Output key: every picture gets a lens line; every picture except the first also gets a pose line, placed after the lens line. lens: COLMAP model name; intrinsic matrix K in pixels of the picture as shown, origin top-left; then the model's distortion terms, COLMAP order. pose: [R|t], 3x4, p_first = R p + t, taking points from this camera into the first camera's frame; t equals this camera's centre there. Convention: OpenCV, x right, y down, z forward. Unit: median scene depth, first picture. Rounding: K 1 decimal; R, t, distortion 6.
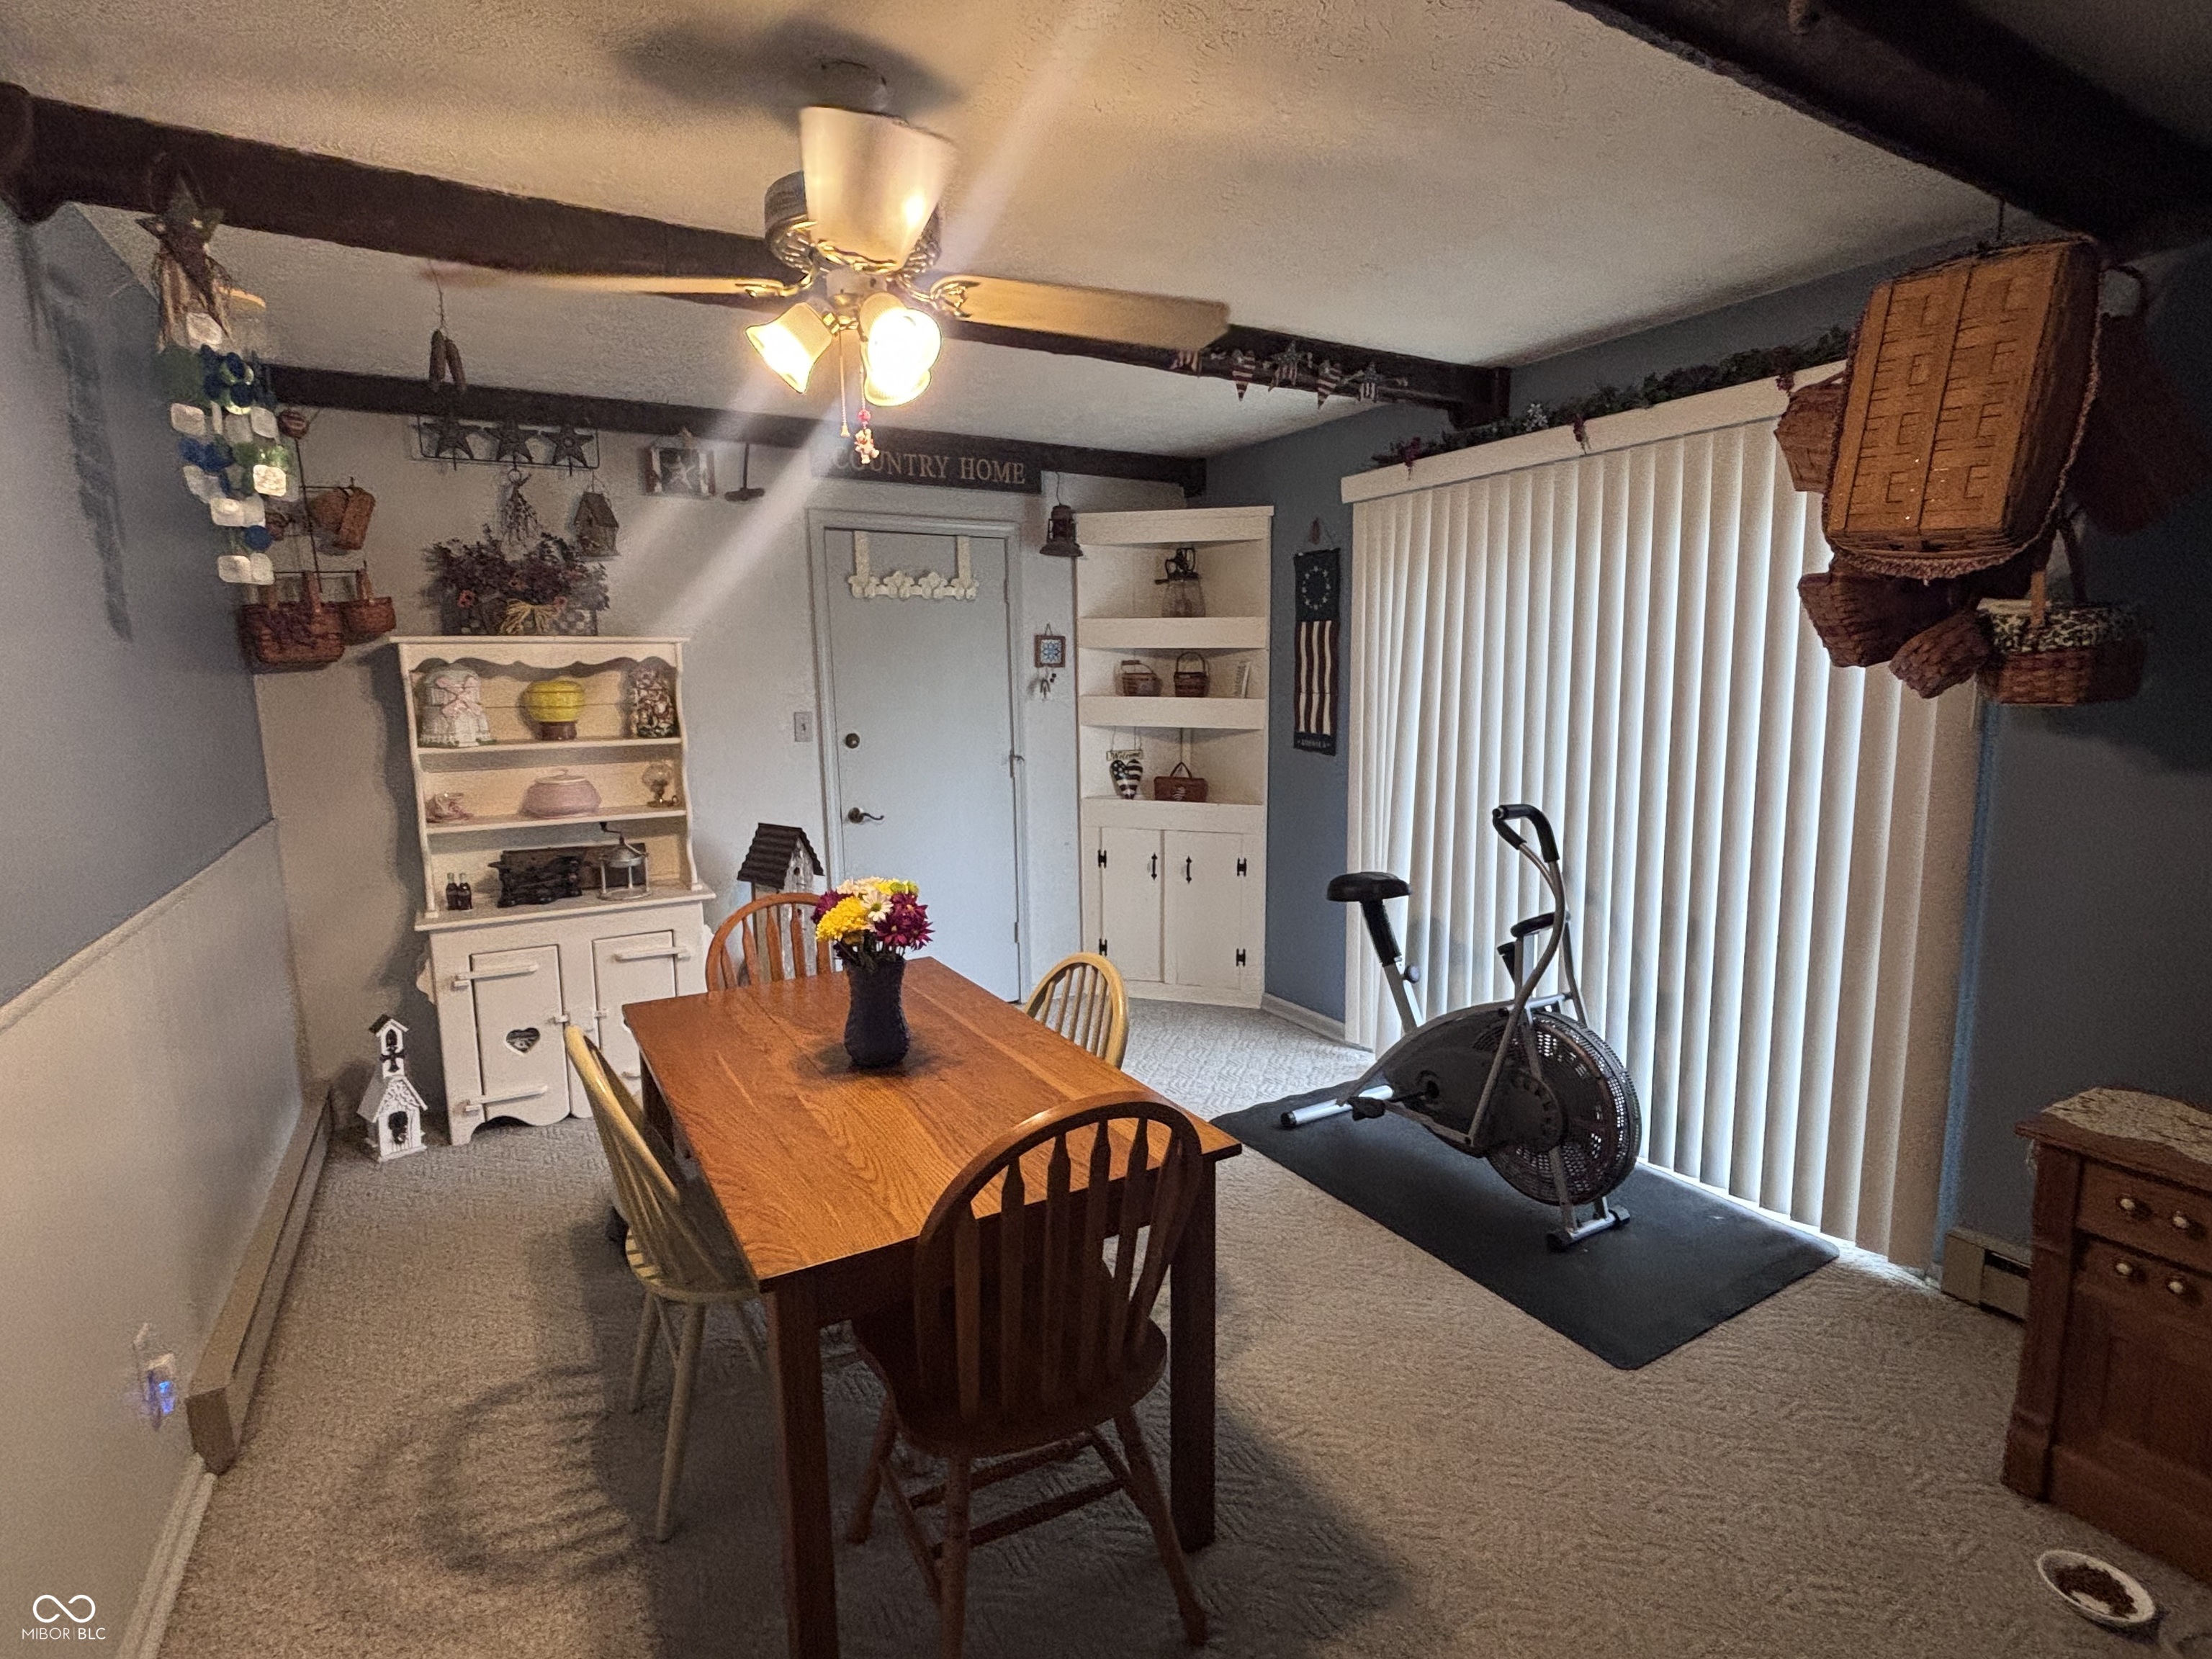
lens RADIAL K [[1080.0, 0, 1106.0], [0, 1080.0, 829.5], [0, 0, 1]] dist [-0.019637, 0.004745]
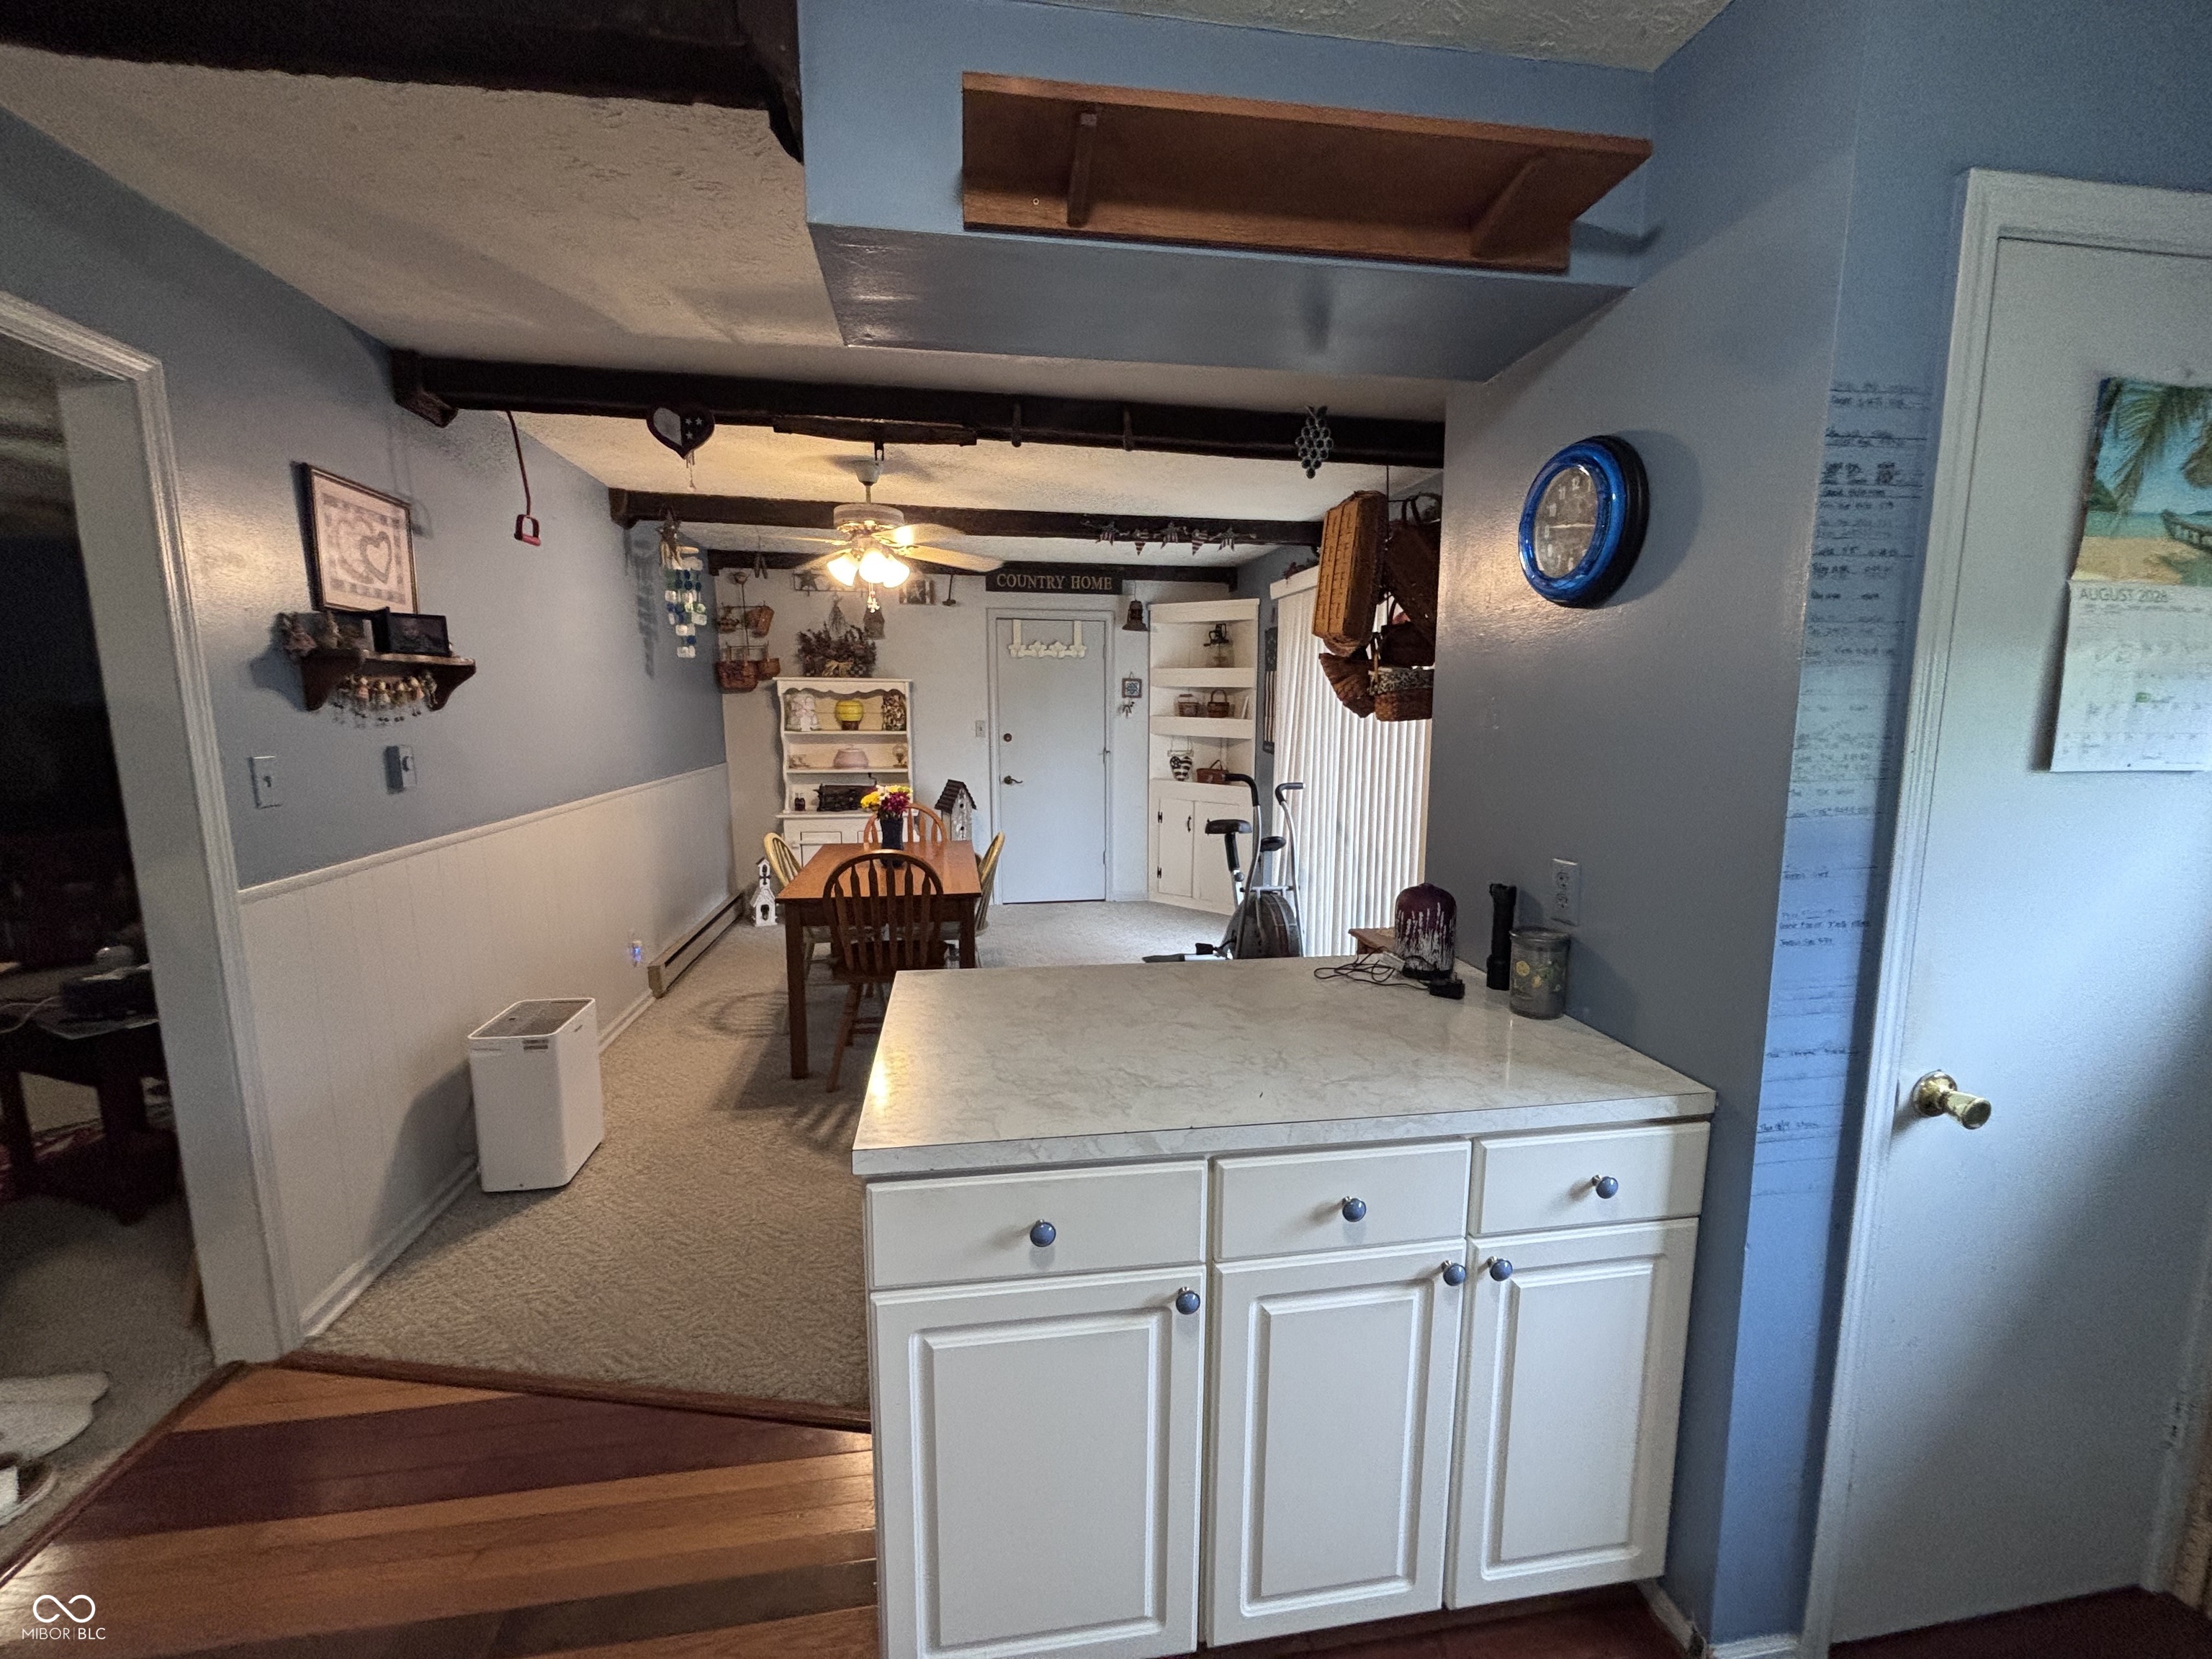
lens RADIAL K [[897.1, 0, 1106.0], [0, 897.1, 829.5], [0, 0, 1]] dist [0.000385, -0.000156]
pose [[0.934232, 0.065759, -0.350552, 0.529987], [-0.068357, 0.997649, 0.004972, 0.060086], [0.350055, 0.019317, 0.936530, -0.384174]]
